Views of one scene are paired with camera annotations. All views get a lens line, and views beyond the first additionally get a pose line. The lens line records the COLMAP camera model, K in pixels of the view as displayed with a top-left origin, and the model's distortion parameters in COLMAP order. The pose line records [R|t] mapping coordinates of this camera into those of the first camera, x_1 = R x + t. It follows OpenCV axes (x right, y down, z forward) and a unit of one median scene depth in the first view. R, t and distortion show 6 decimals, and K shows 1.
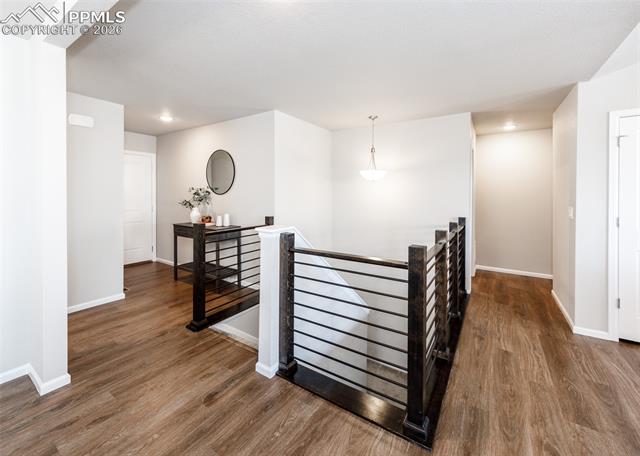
lens RADIAL K [[263.3, 0, 326.9], [0, 263.3, 201.8], [0, 0, 1]] dist [0.012444, -0.000636]
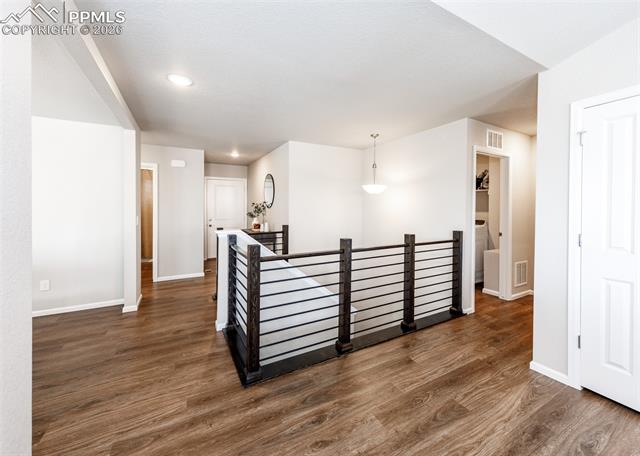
lens RADIAL K [[263.3, 0, 342.6], [0, 263.3, 208.8], [0, 0, 1]] dist [0.012444, -0.000636]
pose [[0.899720, -0.003847, -0.436450, 0.696362], [-0.006499, 0.999732, -0.022210, 0.006252], [0.436419, 0.022819, 0.899454, -0.027140]]
